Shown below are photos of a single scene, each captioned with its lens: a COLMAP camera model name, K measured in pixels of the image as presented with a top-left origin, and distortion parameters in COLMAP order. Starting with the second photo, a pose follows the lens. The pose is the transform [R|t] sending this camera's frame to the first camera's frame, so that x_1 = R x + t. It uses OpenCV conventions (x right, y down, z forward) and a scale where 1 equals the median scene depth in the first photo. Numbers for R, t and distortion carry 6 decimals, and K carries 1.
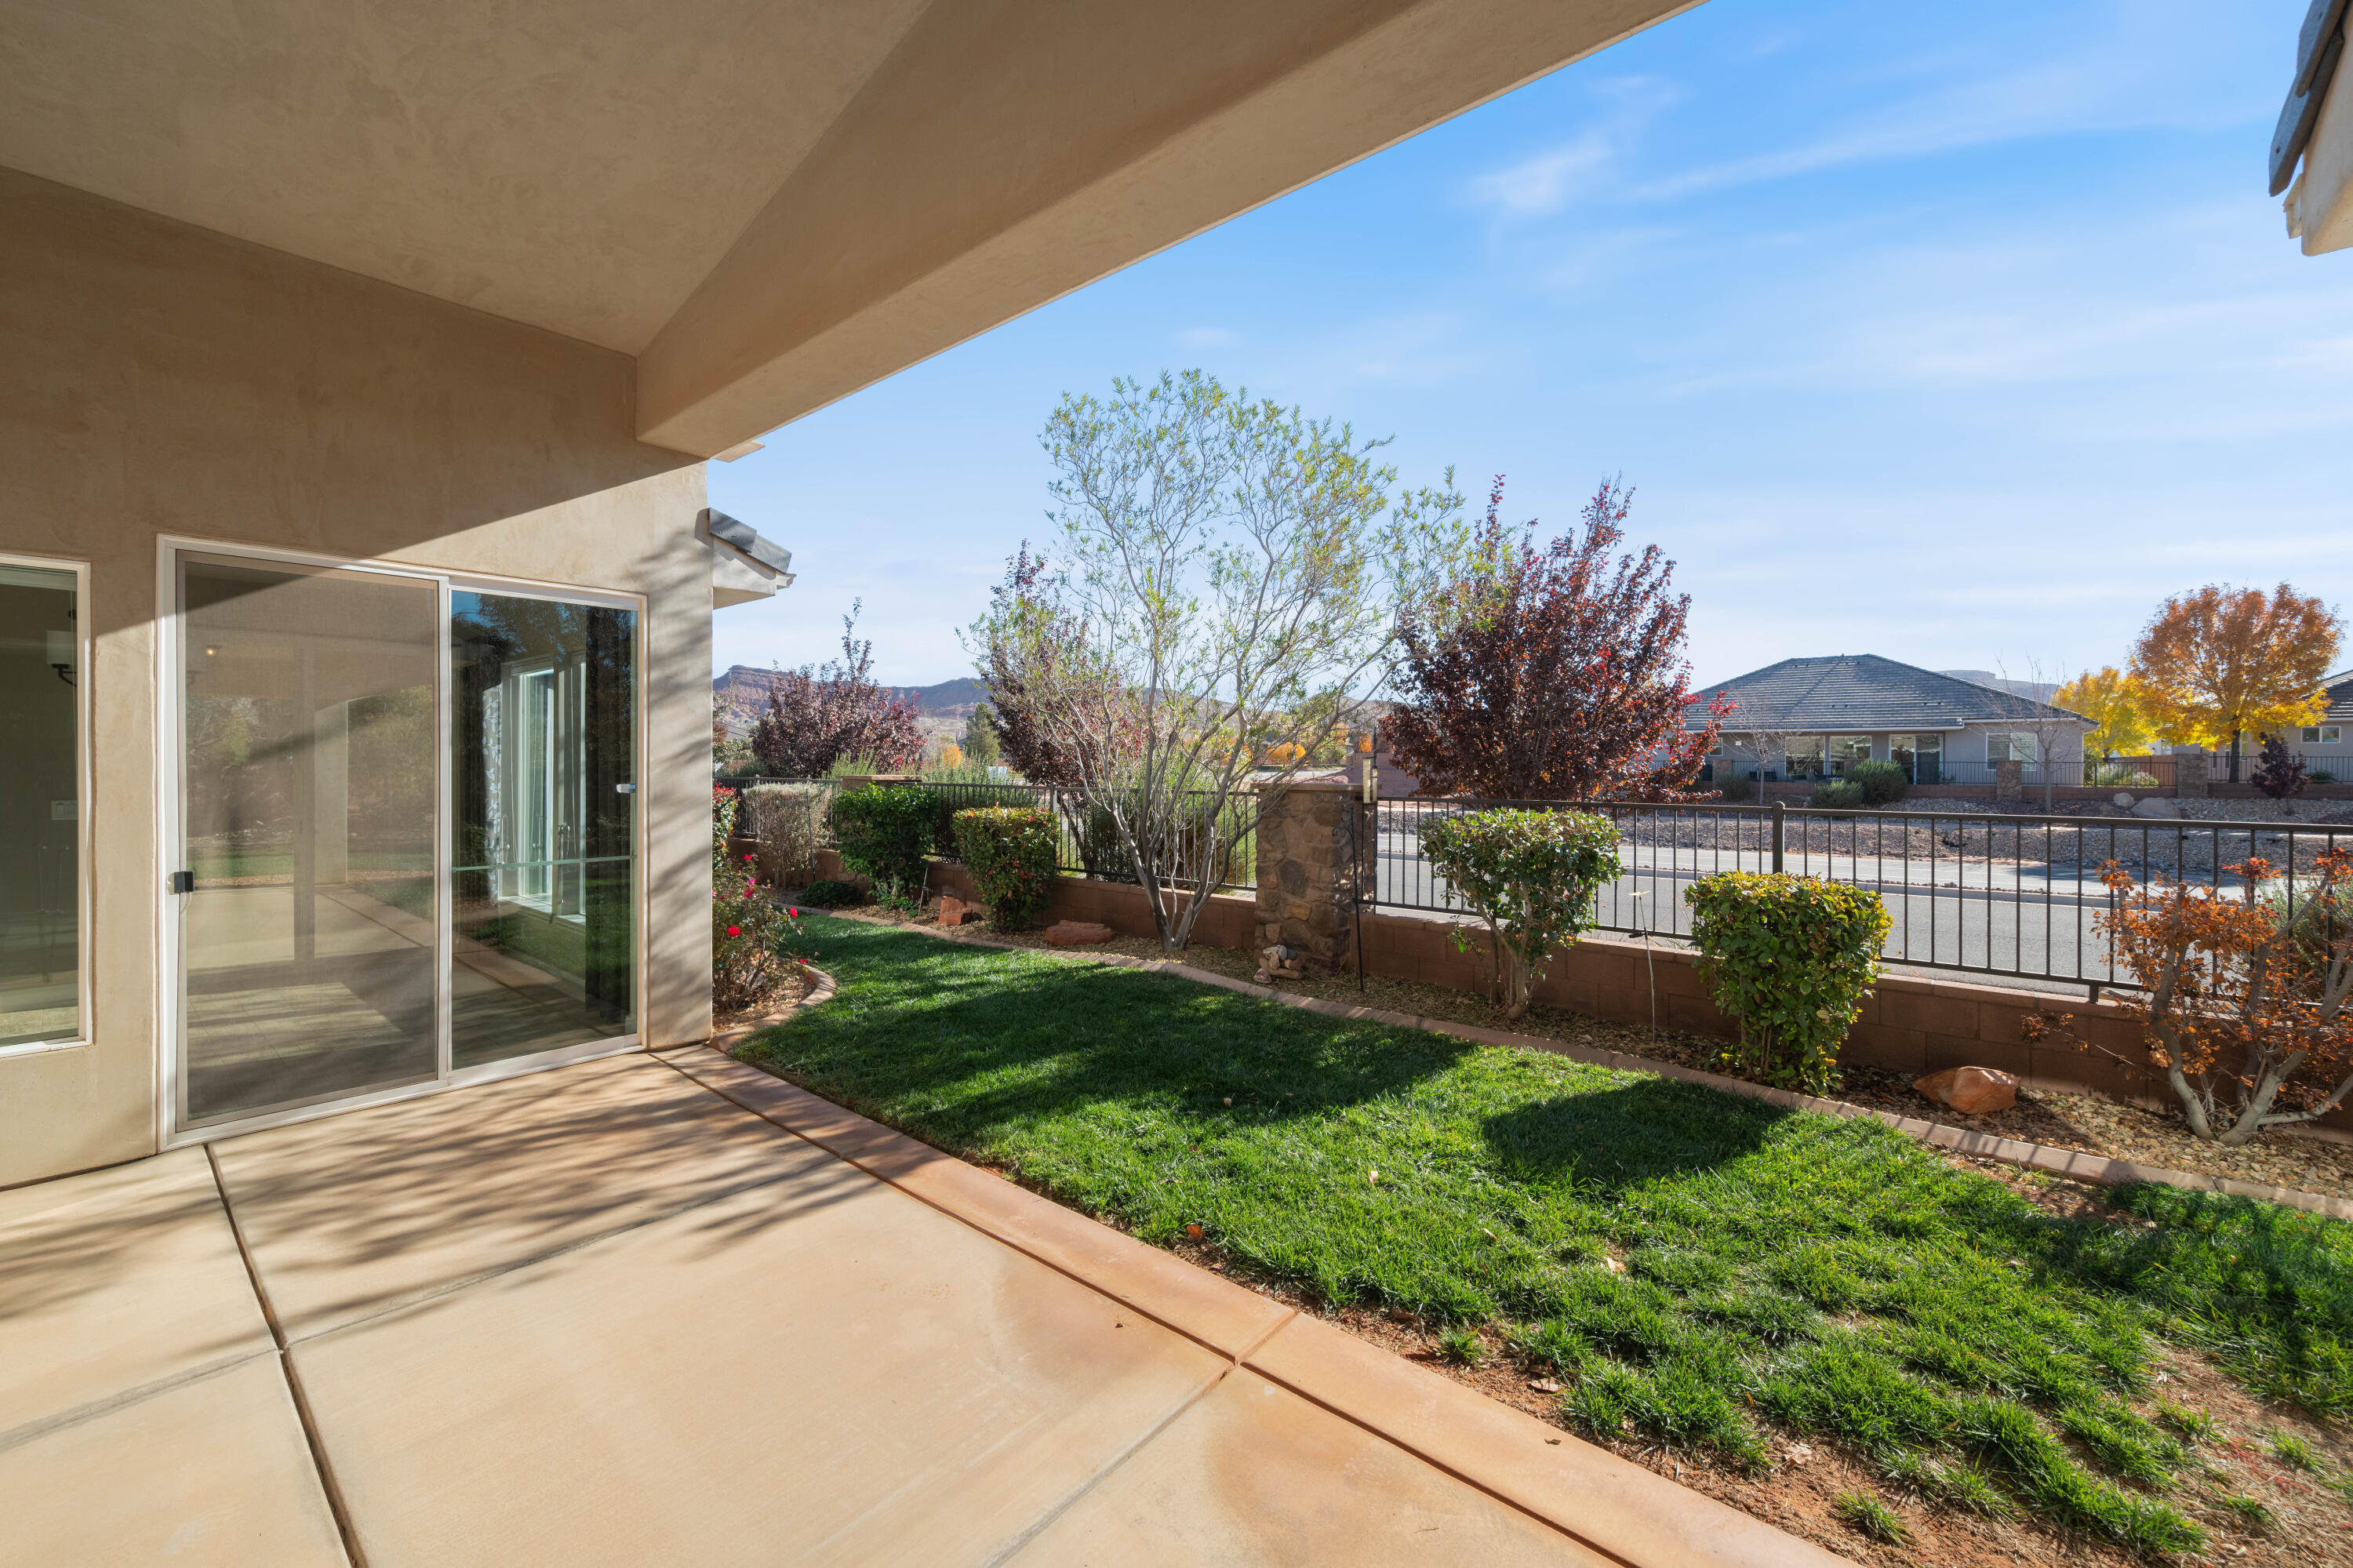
lens RADIAL K [[945.0, 0, 1176.5], [0, 945.0, 784.0], [0, 0, 1]] dist [-0.002660, -0.000091]
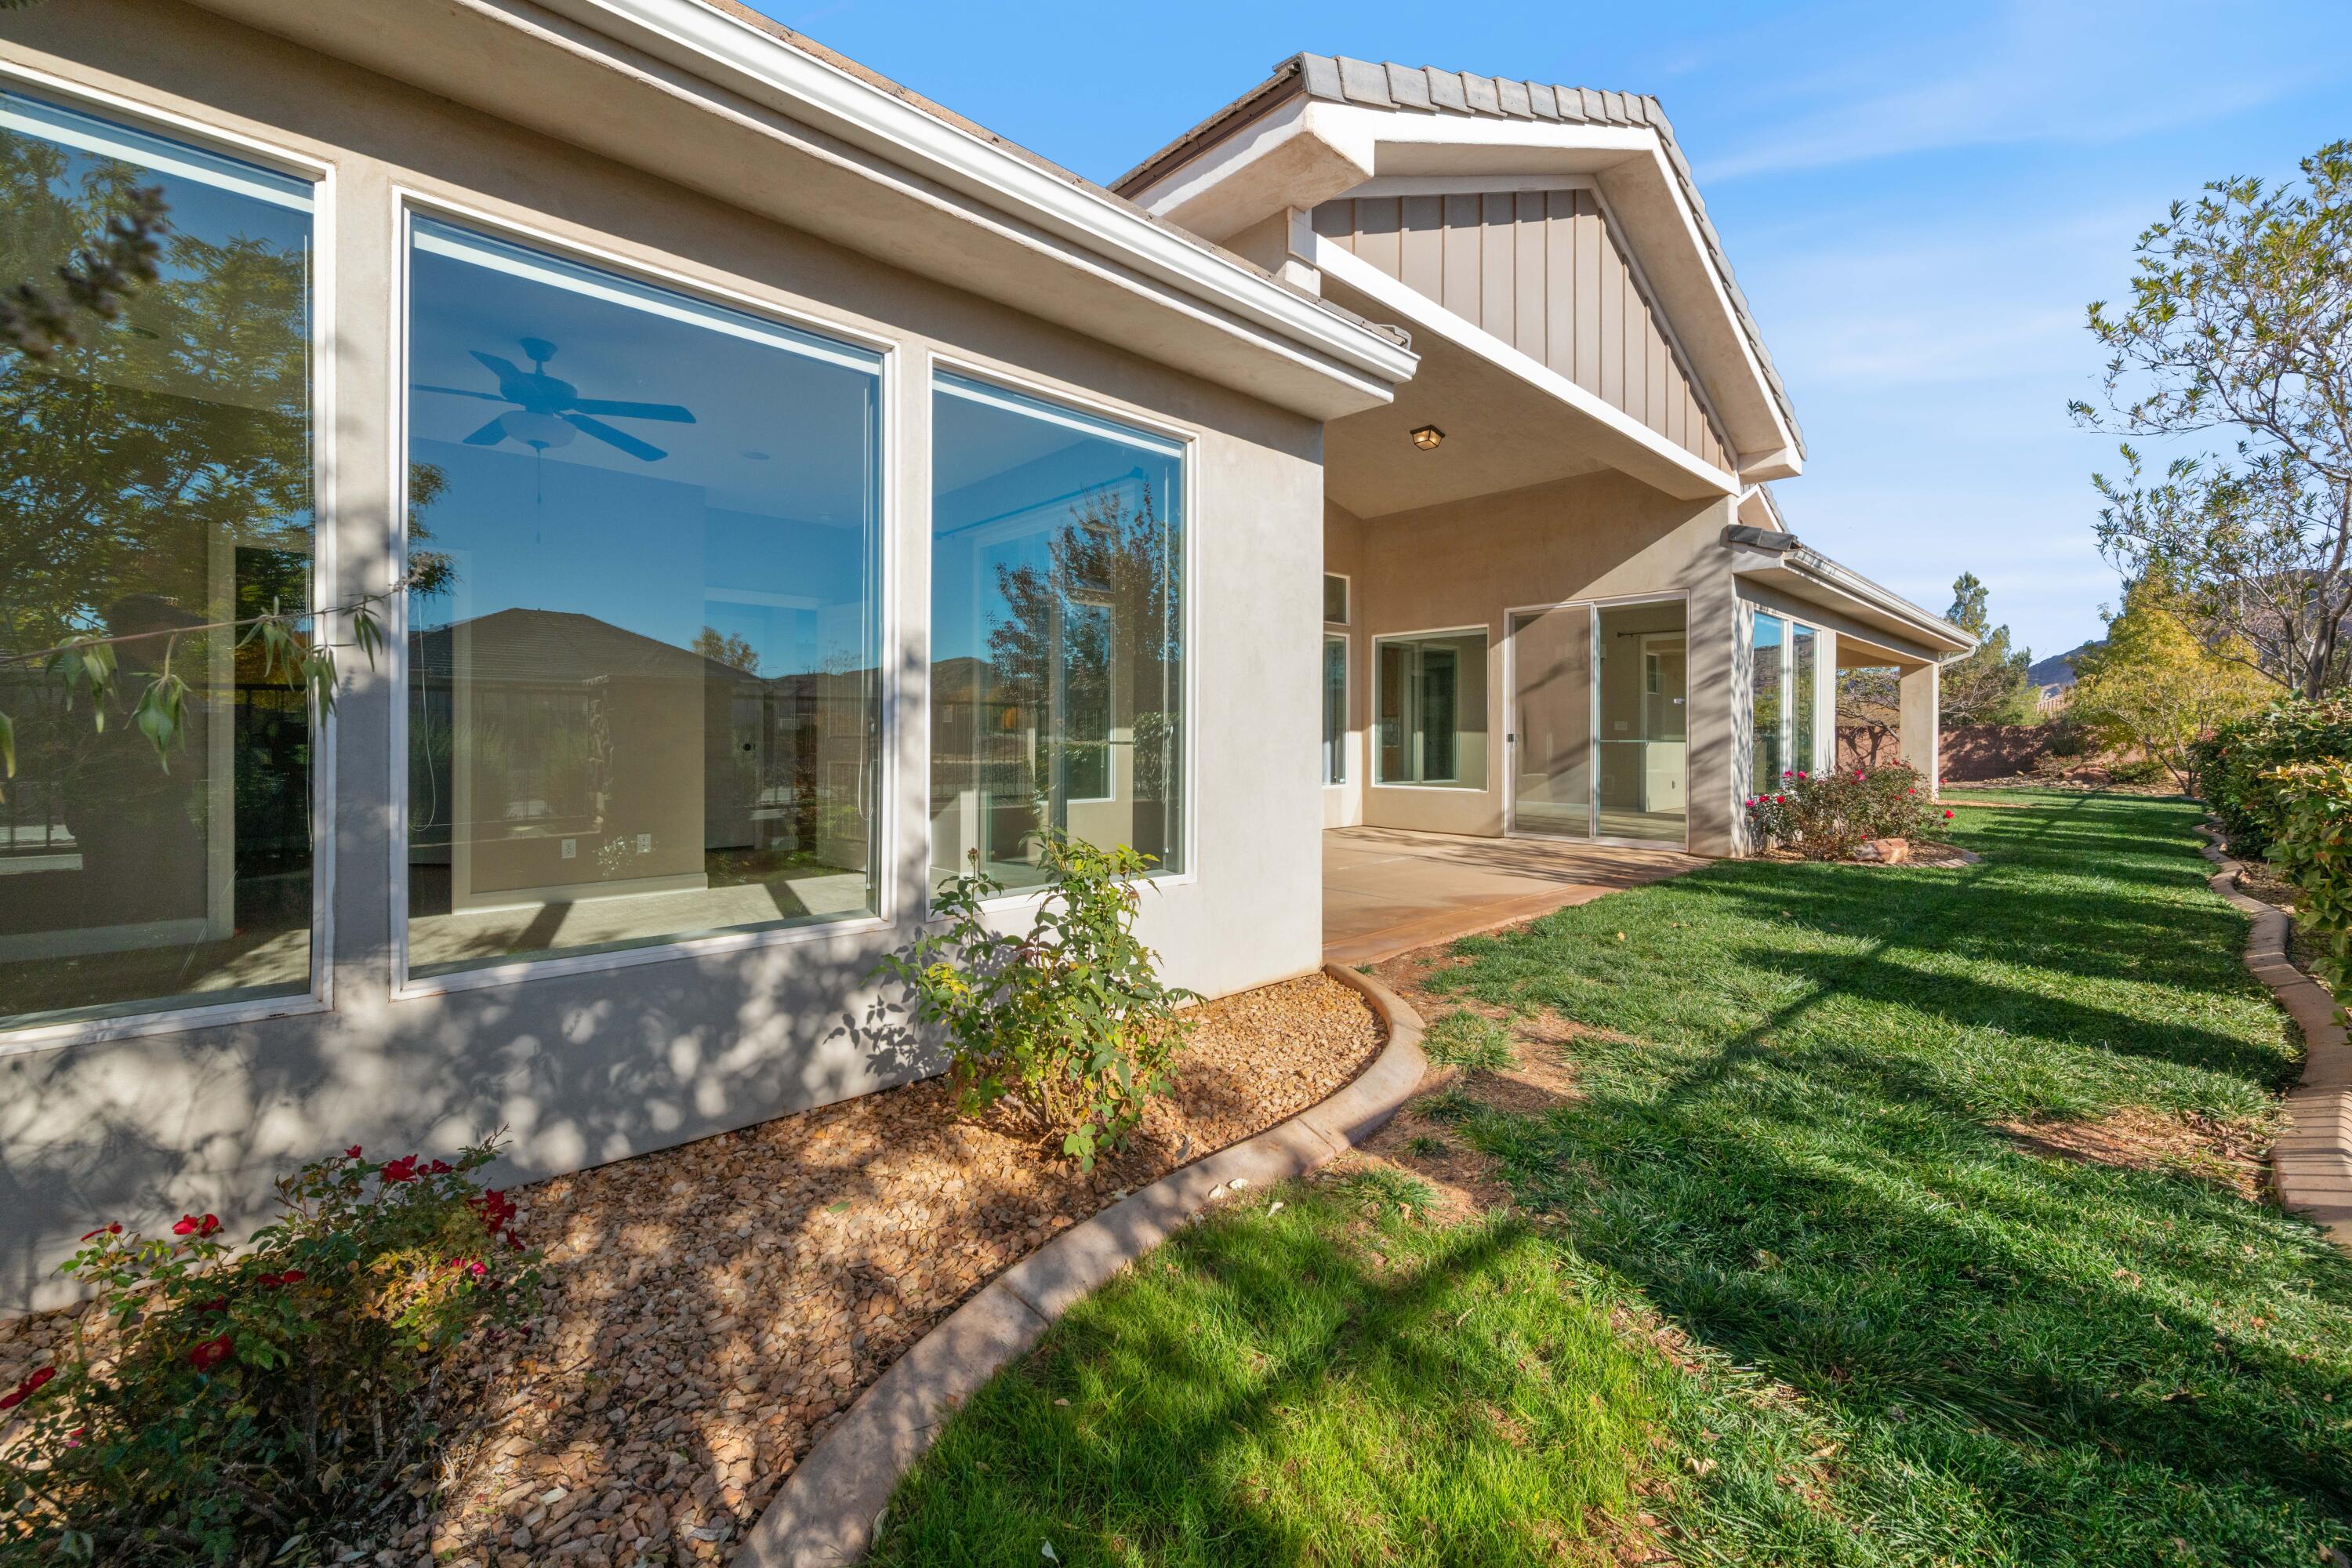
lens RADIAL K [[934.0, 0, 1178.6], [0, 934.0, 739.0], [0, 0, 1]] dist [-0.003628, -0.000048]
pose [[-0.102202, -0.001811, -0.994762, 1.457640], [-0.025156, 0.999683, 0.000765, 0.115115], [0.994446, 0.025102, -0.102215, 0.290266]]
